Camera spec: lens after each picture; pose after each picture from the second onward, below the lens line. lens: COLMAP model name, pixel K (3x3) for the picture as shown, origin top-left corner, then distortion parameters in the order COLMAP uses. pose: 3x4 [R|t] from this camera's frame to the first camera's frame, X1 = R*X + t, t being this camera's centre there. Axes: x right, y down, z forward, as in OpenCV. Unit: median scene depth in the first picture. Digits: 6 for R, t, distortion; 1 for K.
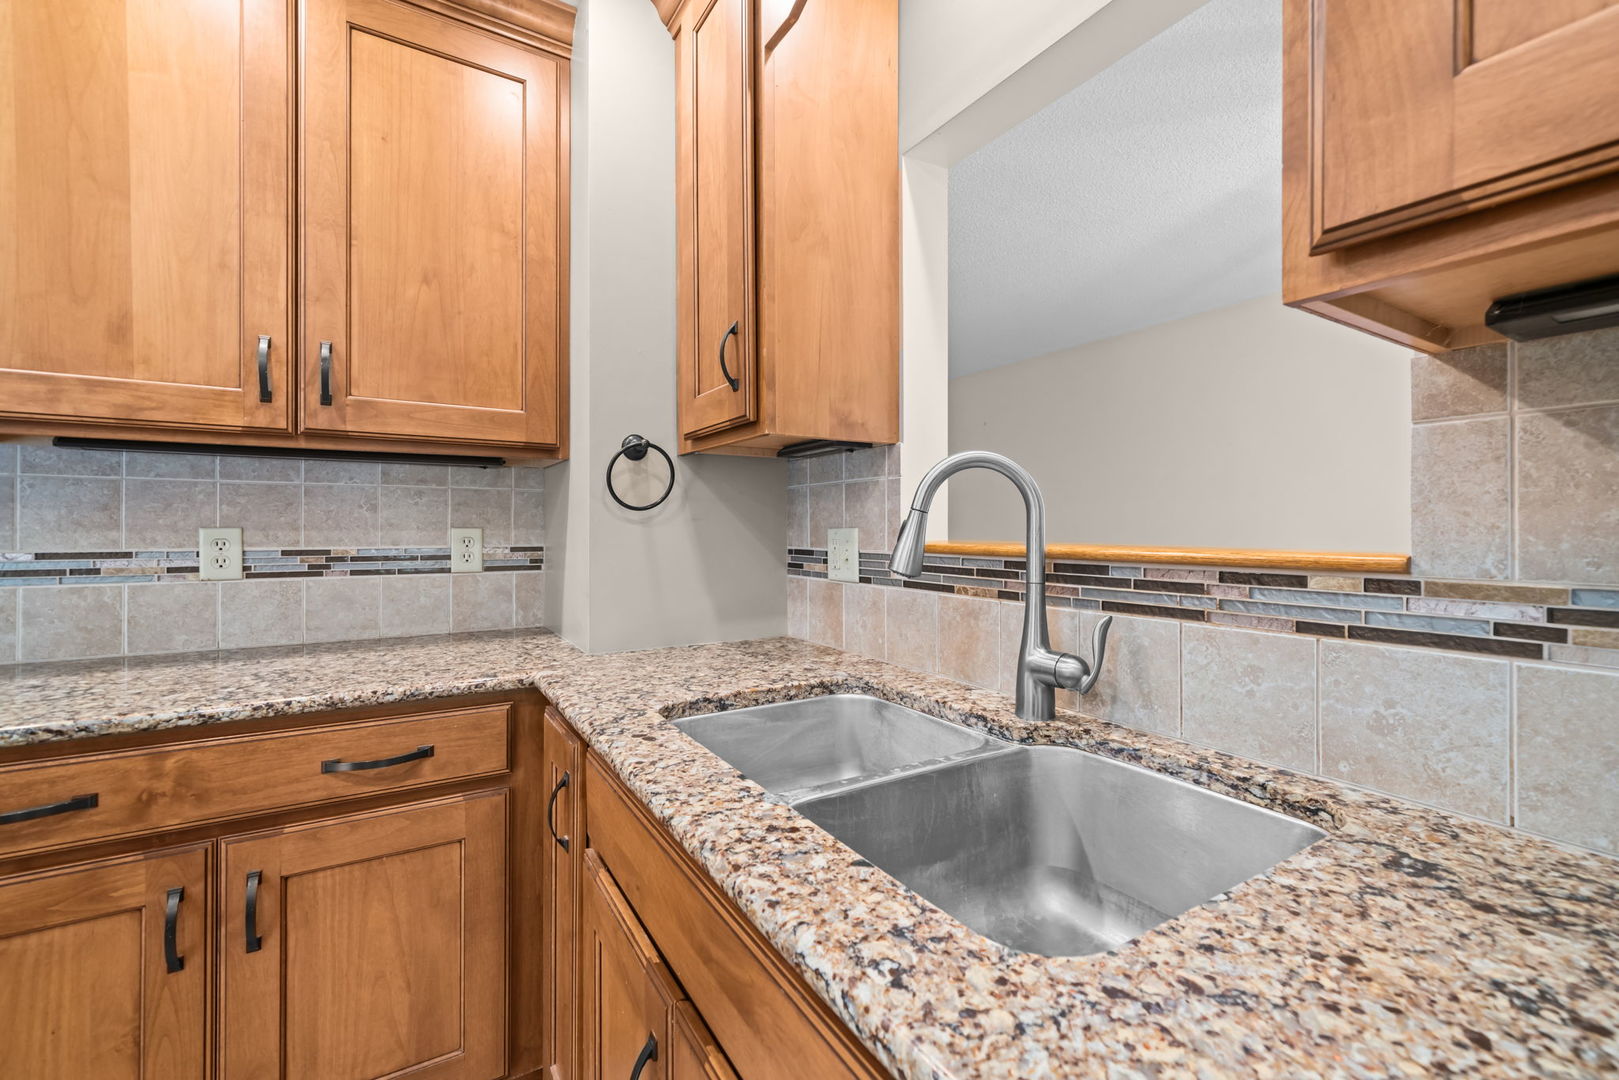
lens RADIAL K [[677.7, 0, 818.6], [0, 677.7, 529.8], [0, 0, 1]] dist [-0.001863, 0.000280]
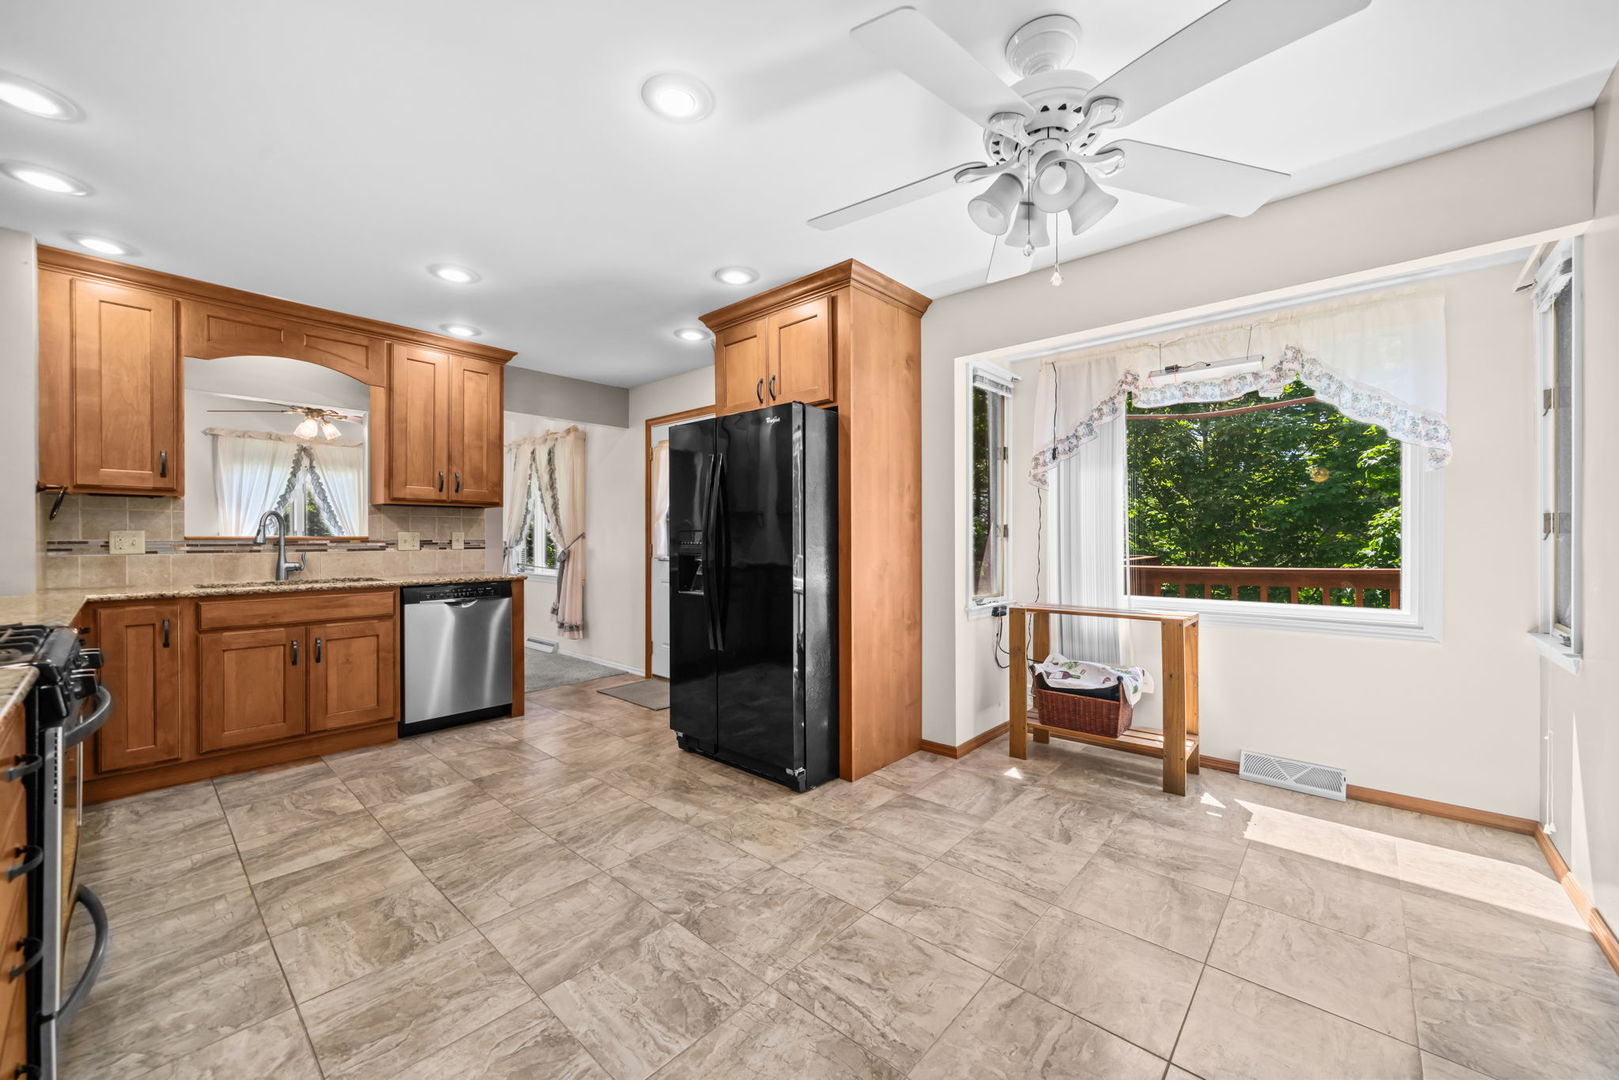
lens RADIAL K [[619.1, 0, 815.3], [0, 619.1, 537.9], [0, 0, 1]] dist [-0.000683, 0.000181]
pose [[-0.283207, -0.002355, 0.959056, -2.847308], [0.000334, 0.999997, 0.002554, 0.019780], [-0.959059, 0.001043, -0.283206, -0.659586]]
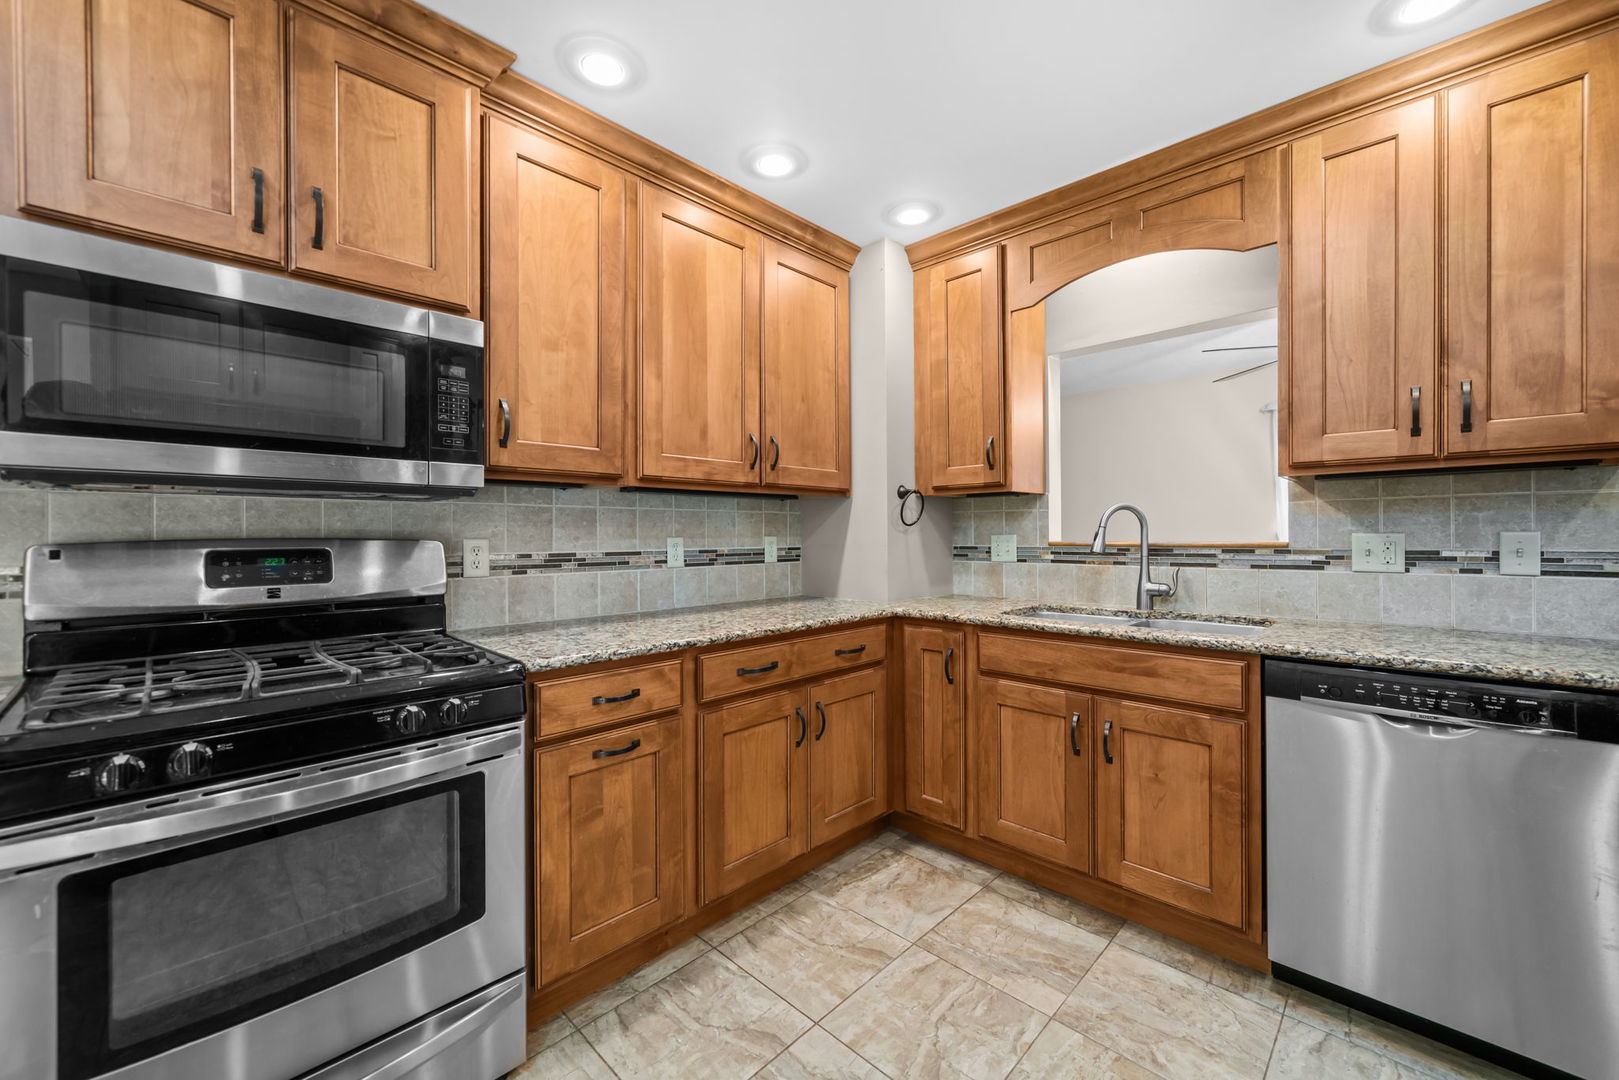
lens RADIAL K [[631.0, 0, 811.8], [0, 631.0, 535.1], [0, 0, 1]] dist [-0.002420, 0.000053]
pose [[0.970426, -0.007157, 0.241291, -1.043325], [0.007404, 0.999973, -0.000118, -0.005839], [-0.241284, 0.001901, 0.970453, -0.697758]]
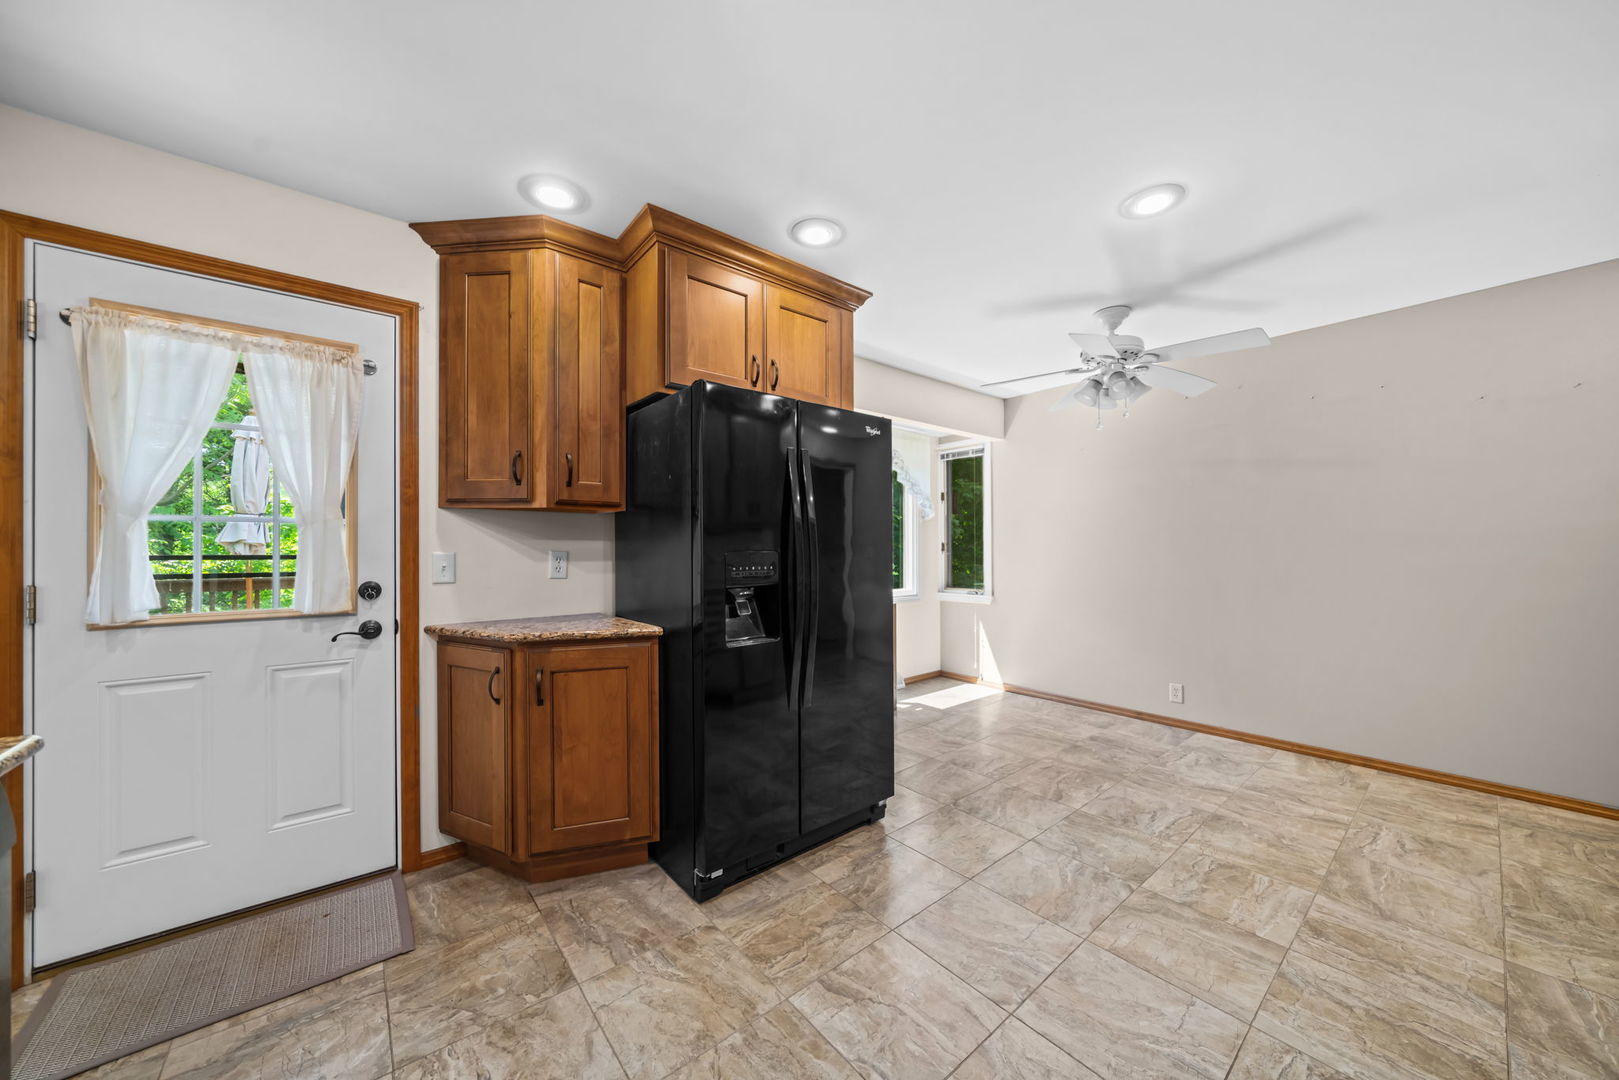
lens RADIAL K [[569.8, 0, 814.3], [0, 569.8, 541.3], [0, 0, 1]] dist [-0.002548, 0.000015]
pose [[-0.989627, -0.001079, -0.143654, -0.449144], [0.000474, 0.999942, -0.010772, -0.005897], [0.143657, -0.010729, -0.989569, 0.571752]]
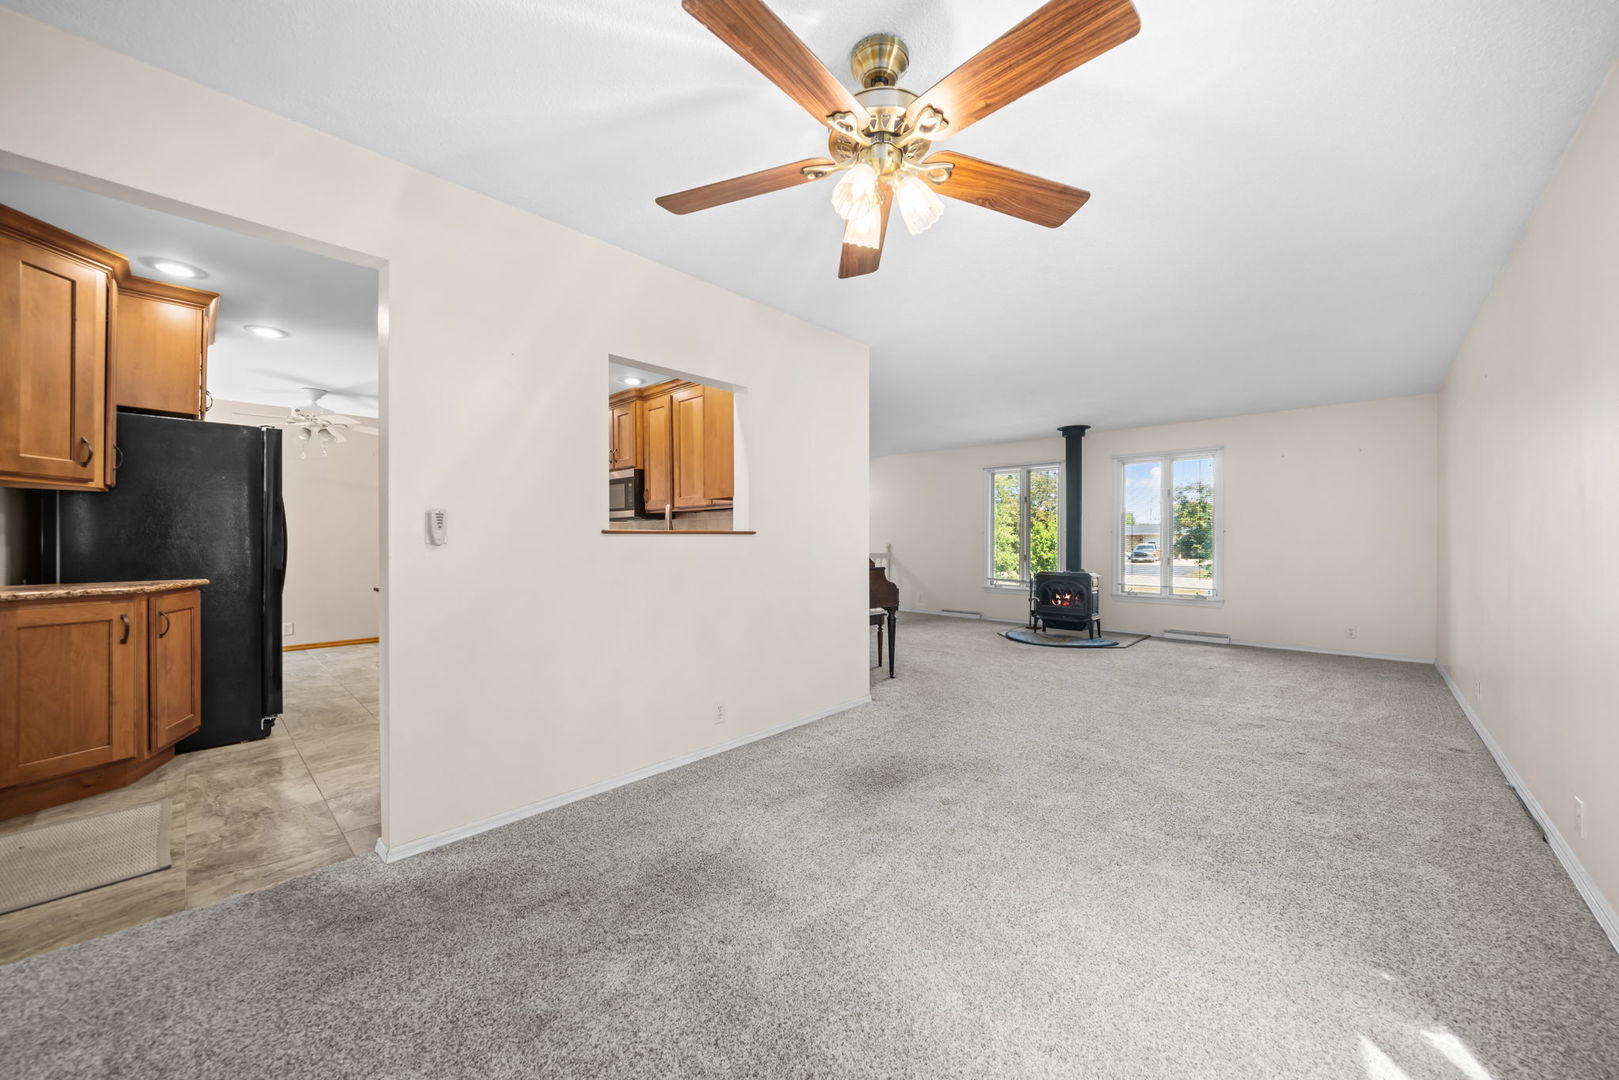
lens RADIAL K [[569.8, 0, 814.3], [0, 569.8, 541.3], [0, 0, 1]] dist [-0.002548, 0.000015]
pose [[0.274433, 0.002916, -0.961602, 2.448220], [-0.000403, 0.999996, 0.002917, 0.050579], [0.961606, -0.000413, 0.274433, 0.661879]]
